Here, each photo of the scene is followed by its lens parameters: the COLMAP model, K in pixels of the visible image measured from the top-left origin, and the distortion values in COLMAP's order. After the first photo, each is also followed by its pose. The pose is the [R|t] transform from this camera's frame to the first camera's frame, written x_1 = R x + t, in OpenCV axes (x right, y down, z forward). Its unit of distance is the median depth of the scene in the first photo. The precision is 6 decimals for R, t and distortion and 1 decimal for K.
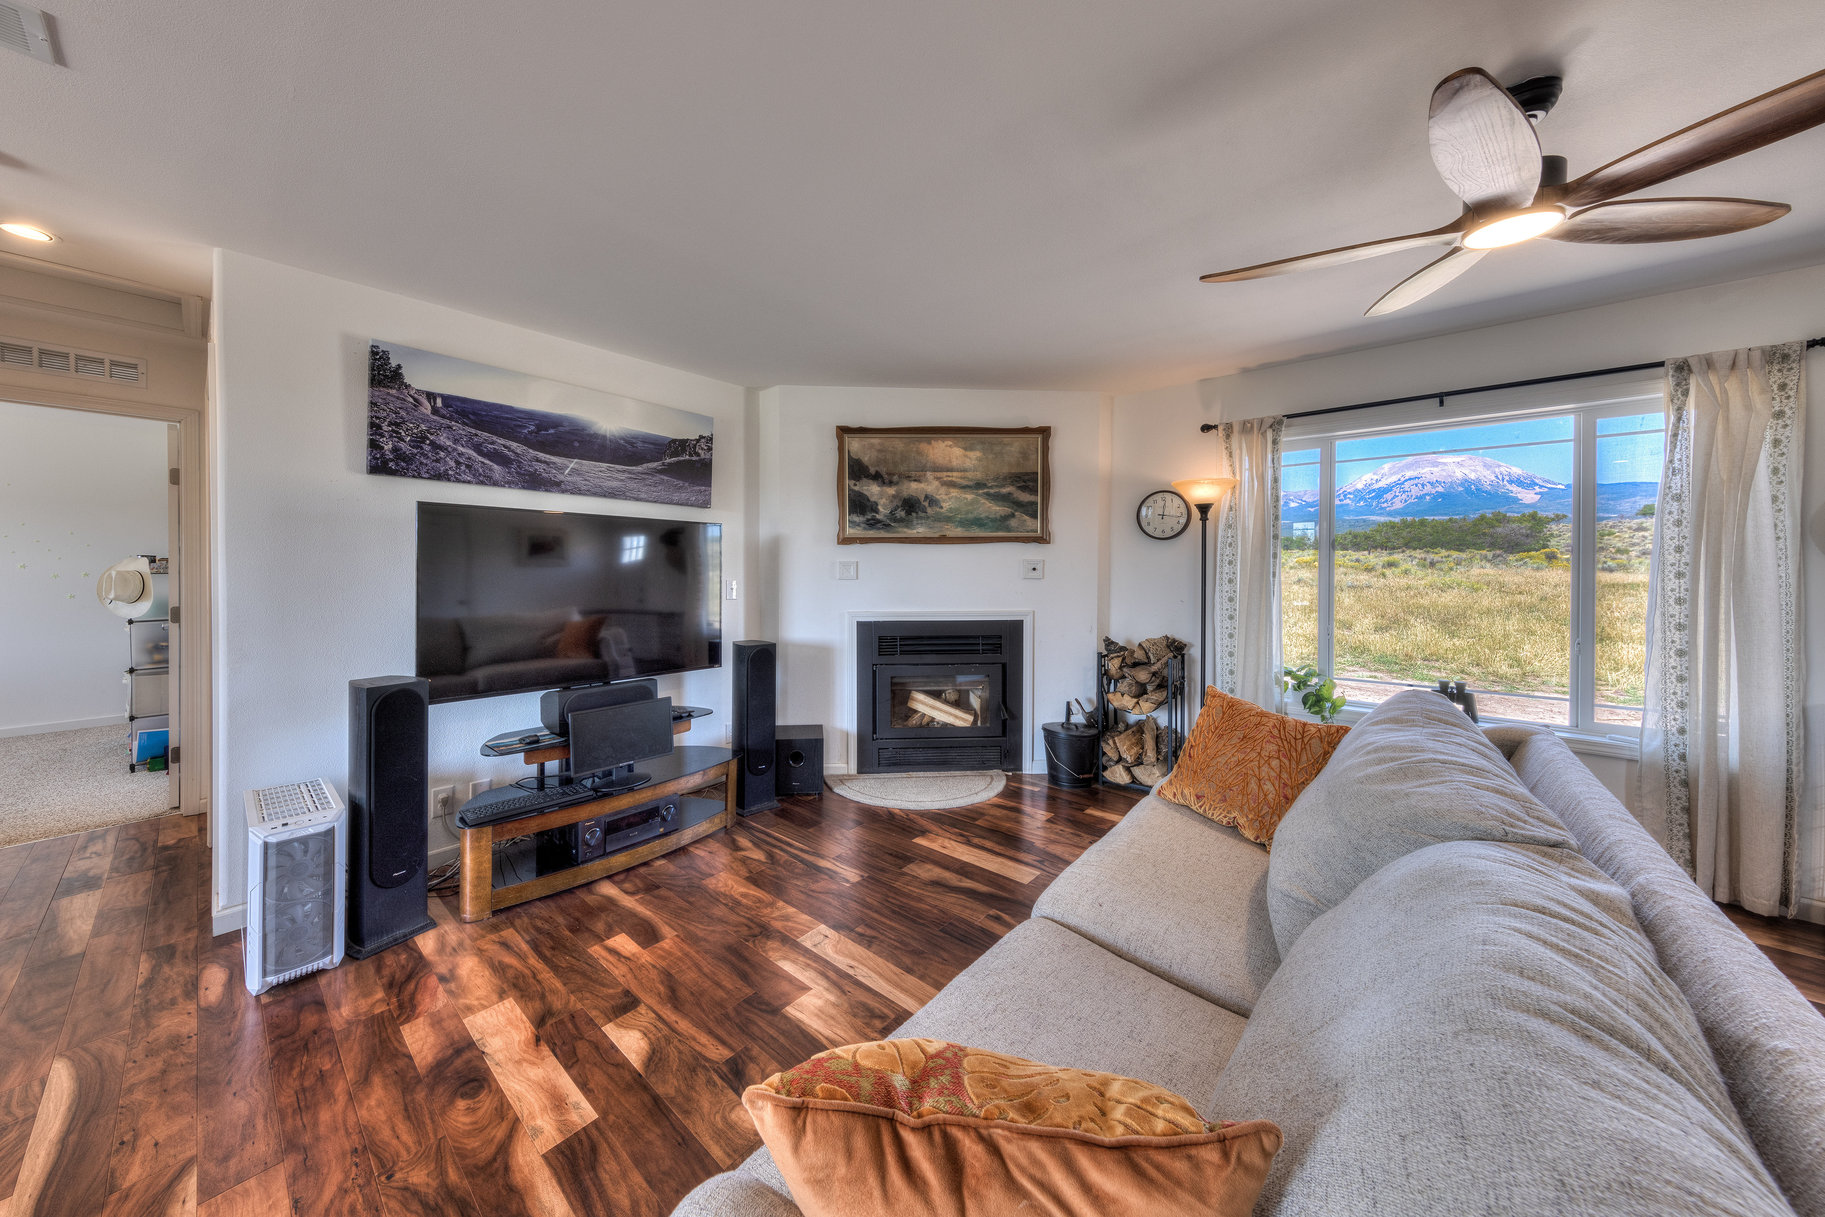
lens RADIAL K [[637.3, 0, 908.7], [0, 637.3, 576.5], [0, 0, 1]] dist [0.000009, -0.000033]
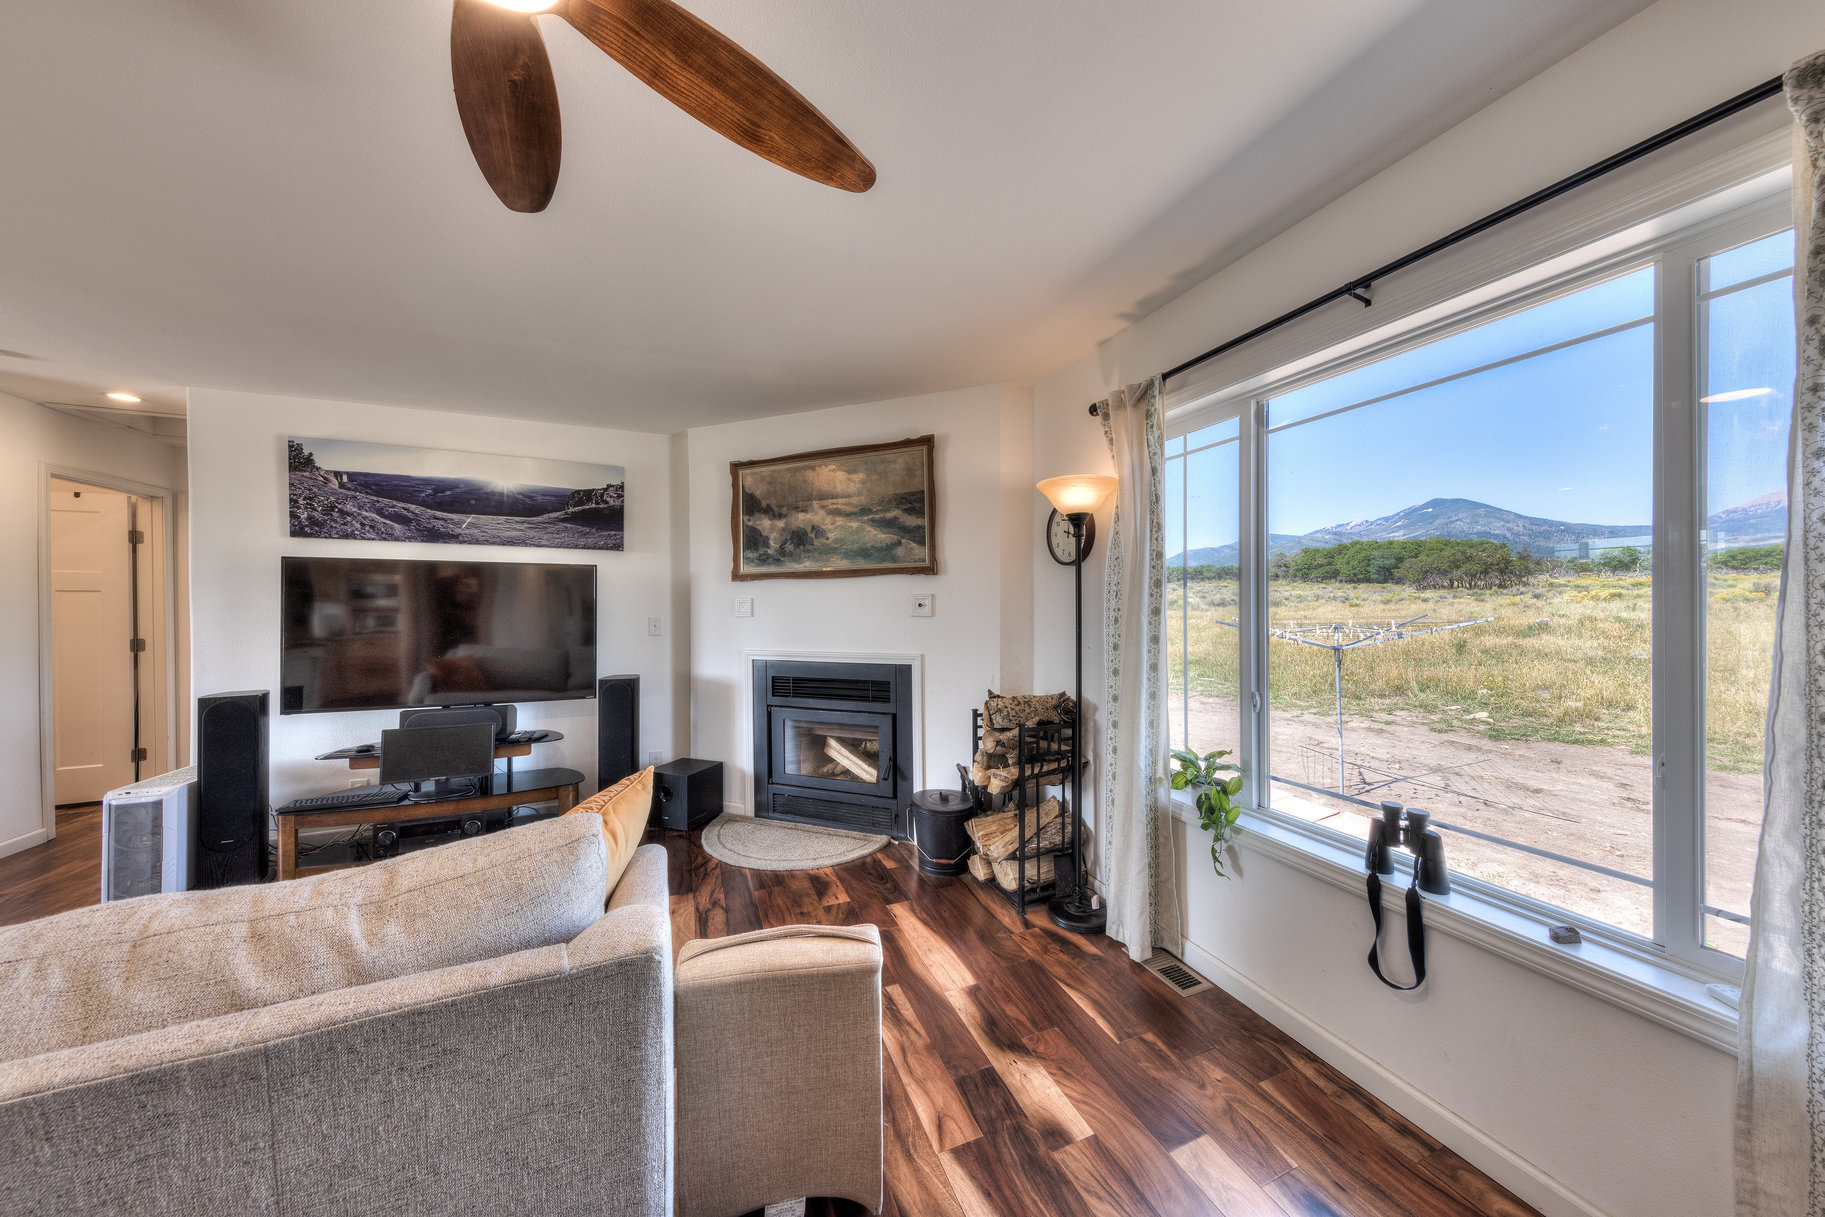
lens RADIAL K [[610.9, 0, 912.5], [0, 610.9, 608.5], [0, 0, 1]] dist [0.000288, 0.000048]
pose [[0.896118, -0.003048, -0.443805, 0.559399], [0.000604, 0.999984, -0.005648, -0.002484], [0.443815, 0.004793, 0.896105, 0.272679]]
